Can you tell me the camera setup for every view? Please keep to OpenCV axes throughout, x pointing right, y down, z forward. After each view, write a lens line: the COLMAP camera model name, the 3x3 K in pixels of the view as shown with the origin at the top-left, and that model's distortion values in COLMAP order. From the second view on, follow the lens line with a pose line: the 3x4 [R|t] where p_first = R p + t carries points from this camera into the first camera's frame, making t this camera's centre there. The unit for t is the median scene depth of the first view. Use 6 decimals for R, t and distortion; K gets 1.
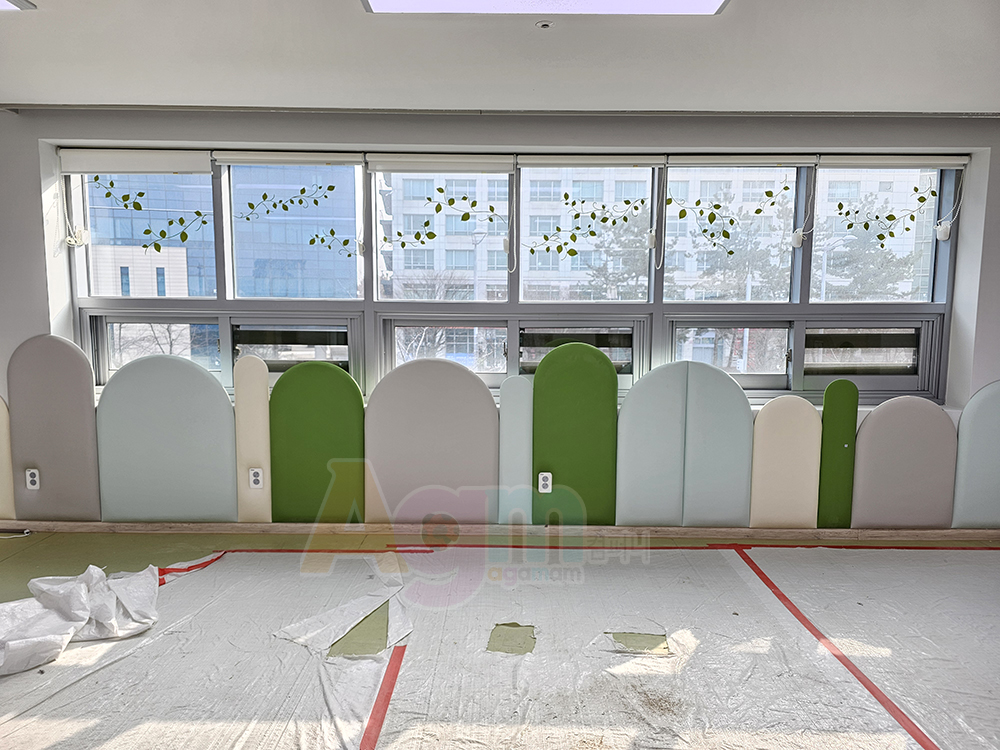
lens RADIAL K [[679.3, 0, 506.4], [0, 679.3, 379.5], [0, 0, 1]] dist [0.026060, -0.022429]
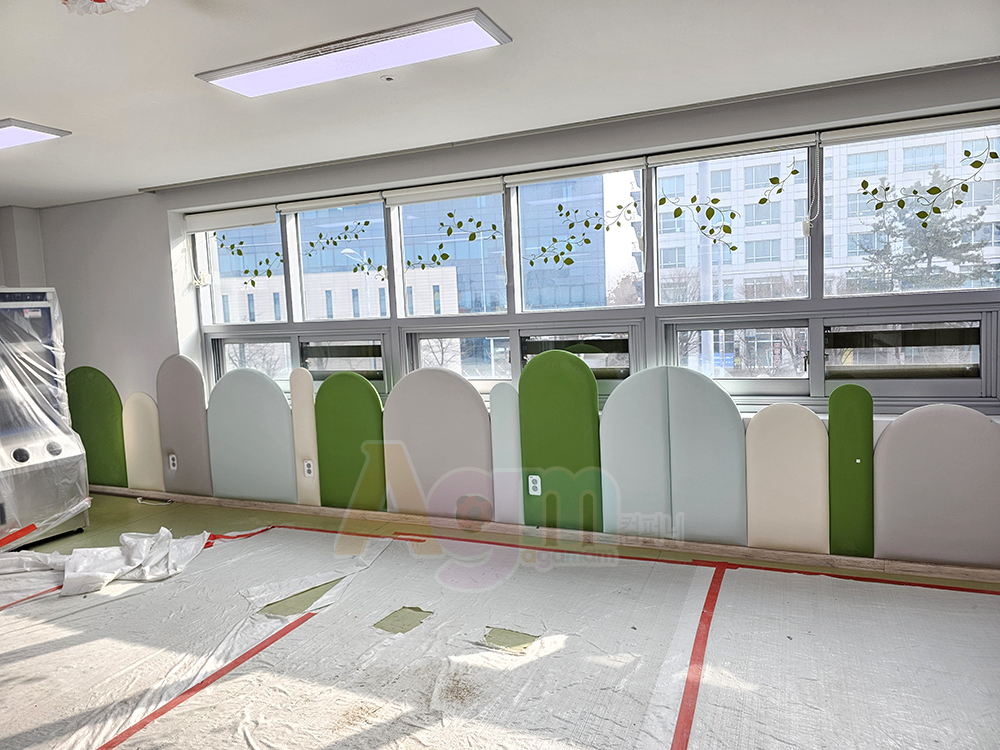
lens RADIAL K [[679.3, 0, 495.8], [0, 679.3, 369.1], [0, 0, 1]] dist [0.026060, -0.022429]
pose [[0.917500, -0.014712, -0.397463, 0.418313], [0.006984, 0.999758, -0.020884, -0.004433], [0.397674, 0.016386, 0.917381, 0.020808]]
